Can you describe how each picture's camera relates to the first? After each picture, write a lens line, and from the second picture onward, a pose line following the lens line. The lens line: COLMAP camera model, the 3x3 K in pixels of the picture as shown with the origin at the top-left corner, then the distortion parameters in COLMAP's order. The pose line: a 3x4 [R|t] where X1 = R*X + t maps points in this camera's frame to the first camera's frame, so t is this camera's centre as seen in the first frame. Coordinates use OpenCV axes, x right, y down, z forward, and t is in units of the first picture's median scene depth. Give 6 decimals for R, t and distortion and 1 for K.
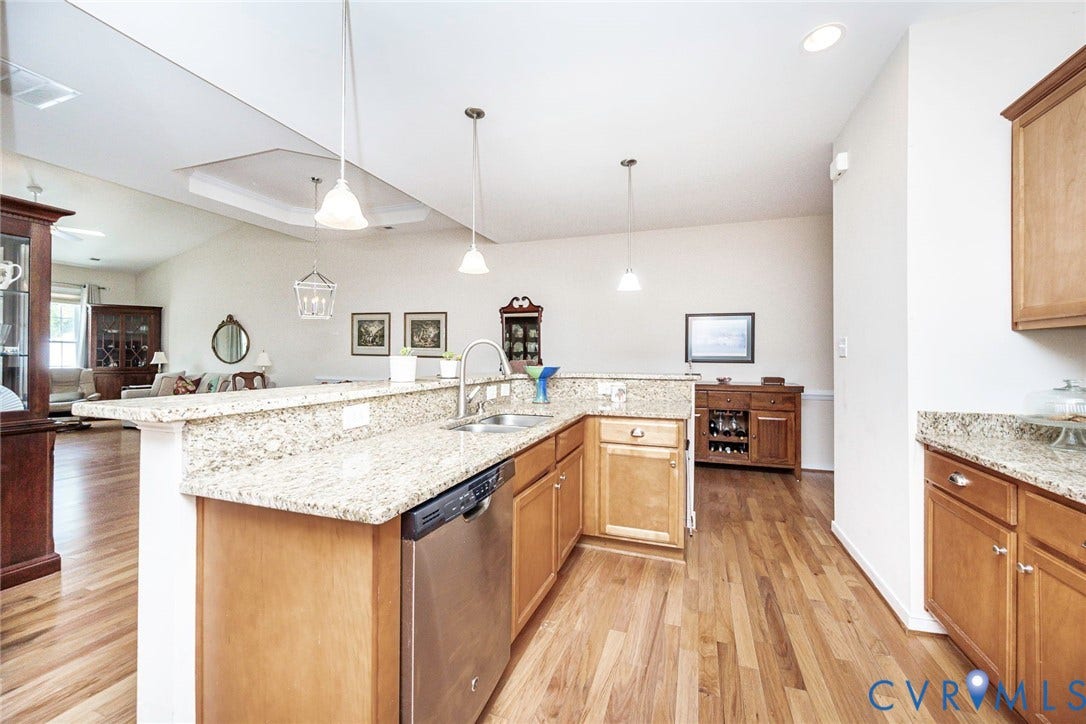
lens RADIAL K [[427.0, 0, 546.4], [0, 427.0, 353.4], [0, 0, 1]] dist [0.000843, 0.000021]
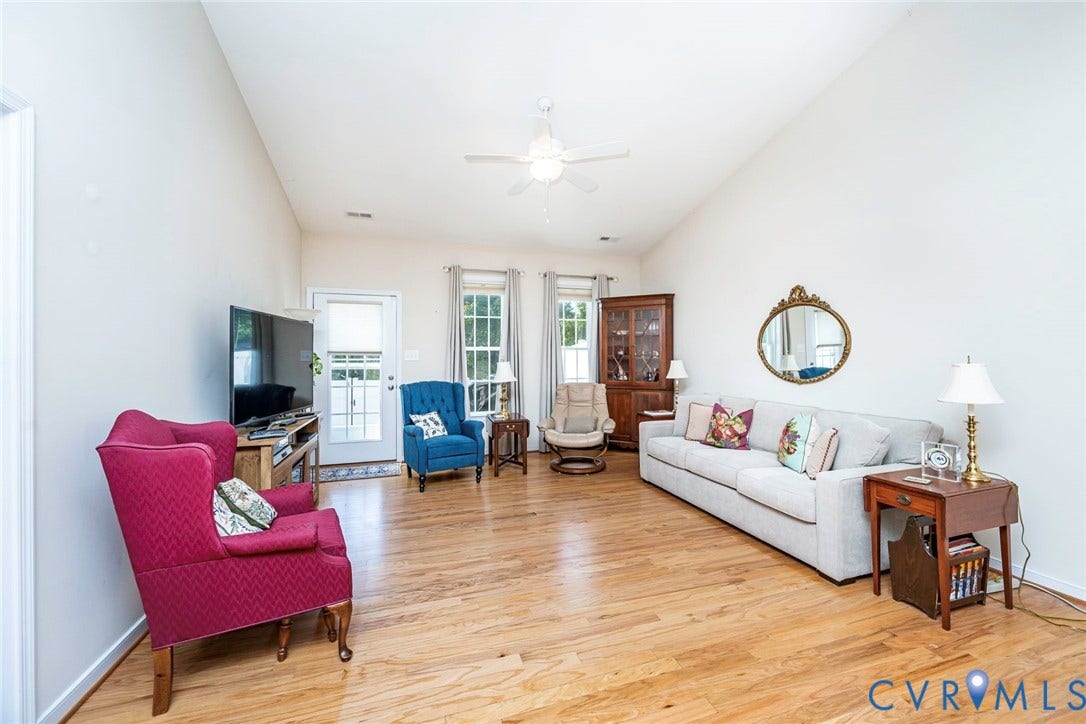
lens RADIAL K [[427.0, 0, 560.6], [0, 427.0, 351.8], [0, 0, 1]] dist [0.000843, 0.000021]
pose [[0.633274, -0.018116, -0.773715, -0.603504], [0.012228, 0.999835, -0.013402, -0.011704], [0.773831, -0.000974, 0.633392, 0.531172]]
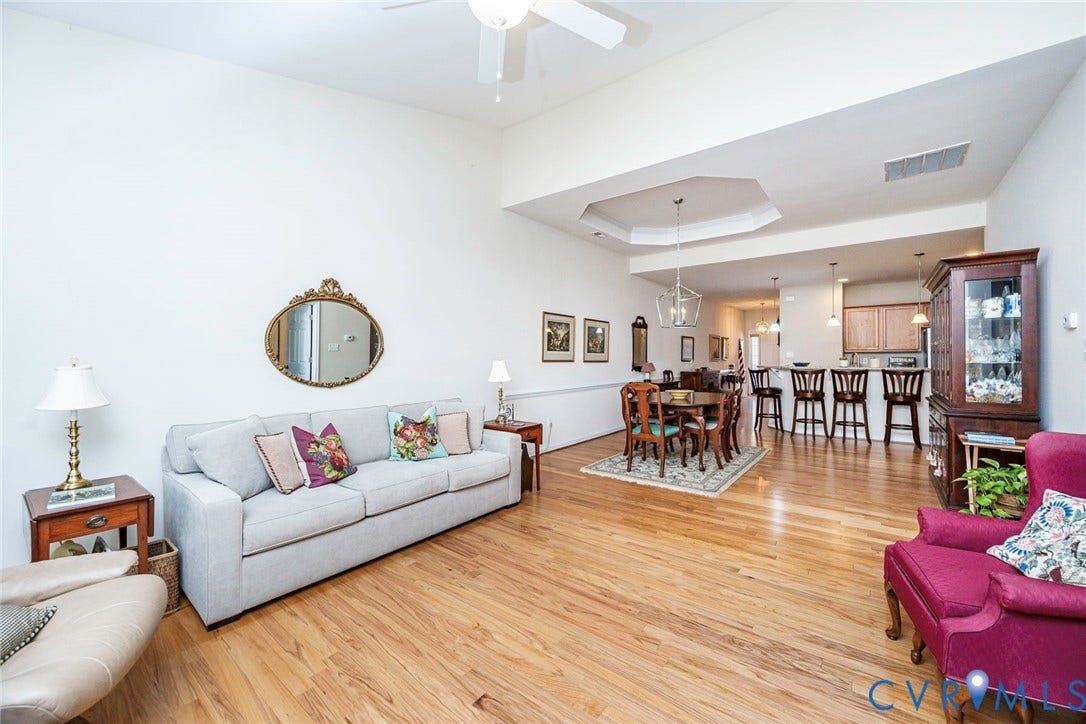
lens RADIAL K [[427.0, 0, 553.4], [0, 427.0, 358.1], [0, 0, 1]] dist [0.000843, 0.000021]
pose [[0.301632, -0.012726, 0.953339, -1.254207], [0.003586, 0.999919, 0.012213, -0.013273], [-0.953418, -0.000265, 0.301654, 0.730916]]
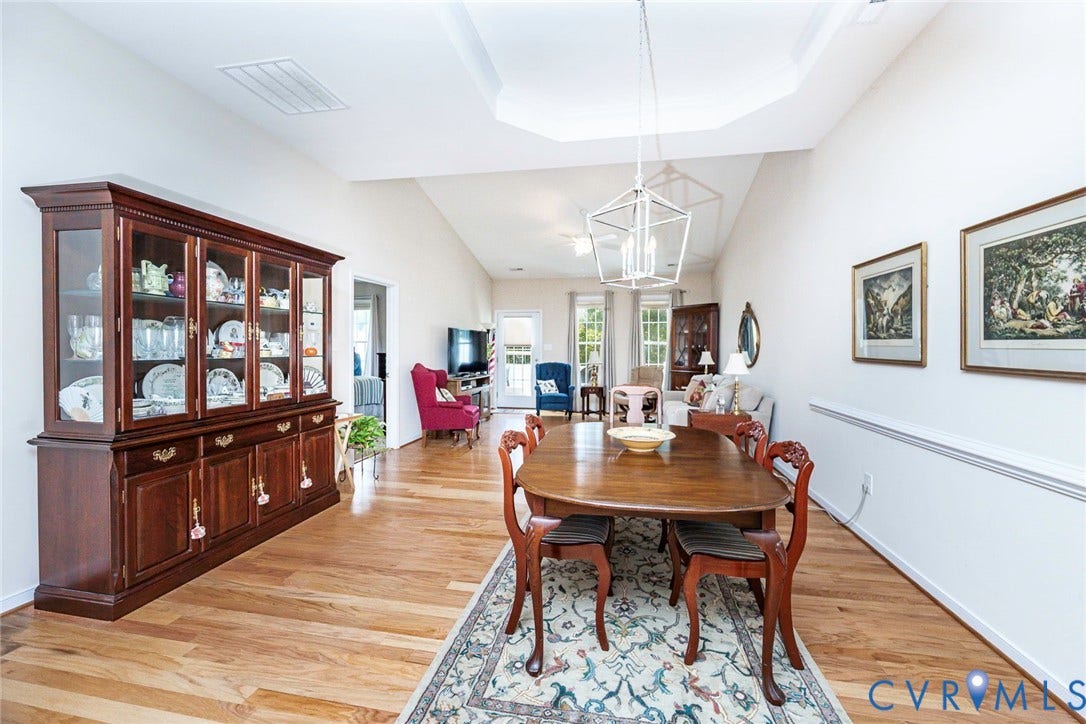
lens RADIAL K [[427.0, 0, 561.8], [0, 427.0, 350.4], [0, 0, 1]] dist [0.000843, 0.000021]
pose [[0.180194, -0.003026, -0.983626, -0.071757], [-0.000728, 0.999995, -0.003210, -0.004966], [0.983631, 0.001294, 0.180191, 0.622626]]
